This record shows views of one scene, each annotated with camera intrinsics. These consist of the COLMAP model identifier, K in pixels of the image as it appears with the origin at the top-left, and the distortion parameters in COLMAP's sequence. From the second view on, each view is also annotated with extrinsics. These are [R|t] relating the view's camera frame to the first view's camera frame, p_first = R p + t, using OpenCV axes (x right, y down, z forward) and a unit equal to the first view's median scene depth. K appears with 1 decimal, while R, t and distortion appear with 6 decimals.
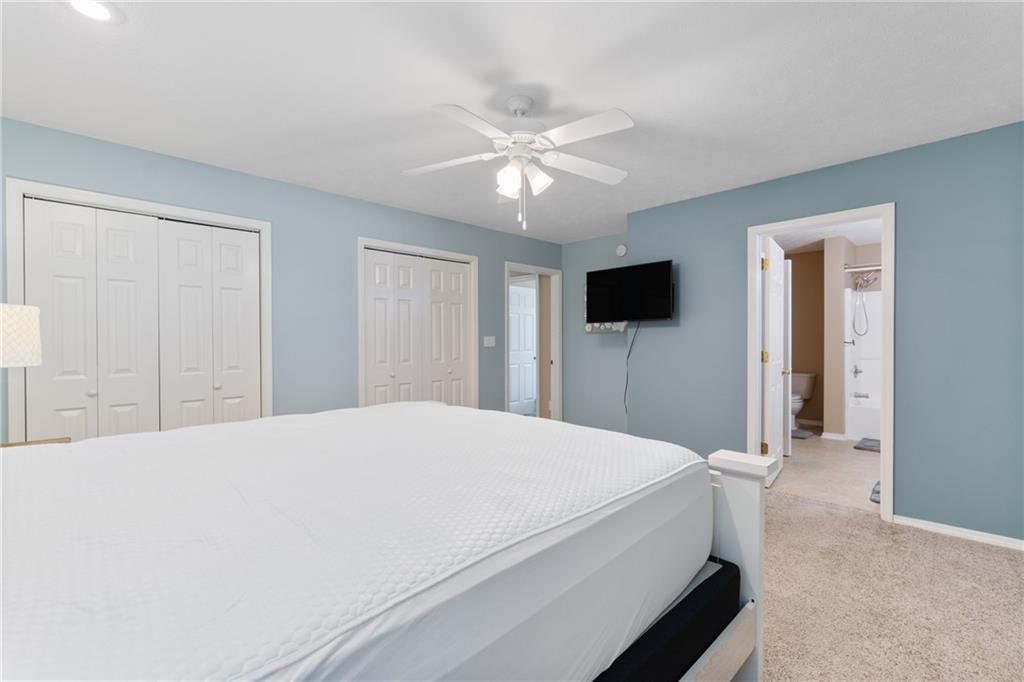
lens RADIAL K [[444.2, 0, 507.7], [0, 444.2, 343.2], [0, 0, 1]] dist [-0.001668, -0.000397]
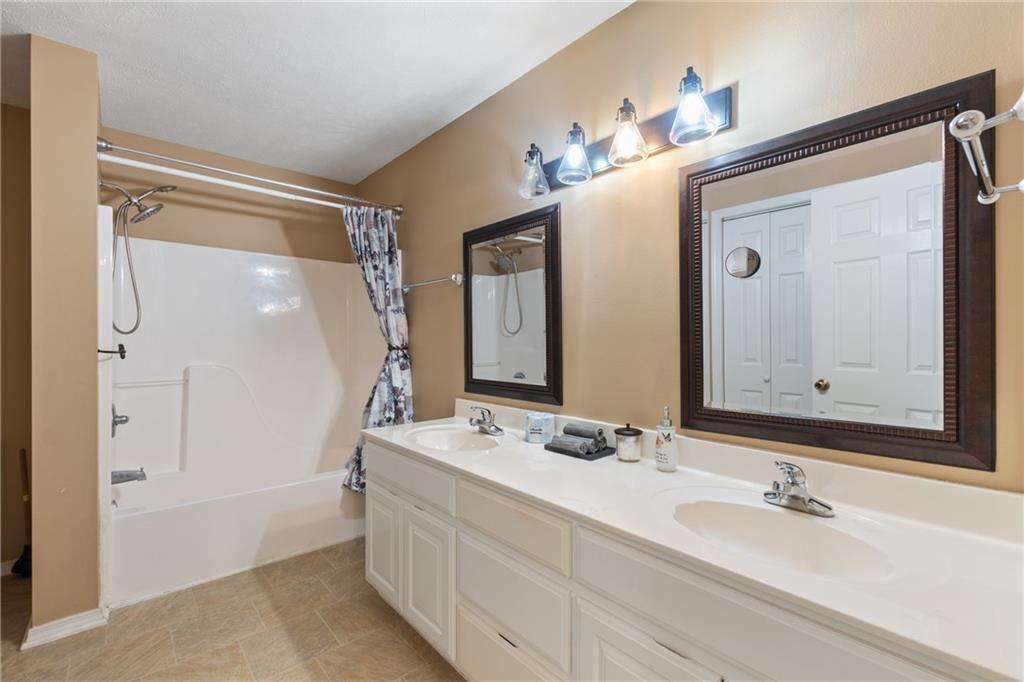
lens RADIAL K [[444.2, 0, 507.7], [0, 444.2, 343.2], [0, 0, 1]] dist [-0.001668, -0.000397]
pose [[0.041330, 0.004044, 0.999137, 0.395150], [0.008005, 0.999958, -0.004379, -0.003772], [-0.999113, 0.008179, 0.041296, 0.628232]]
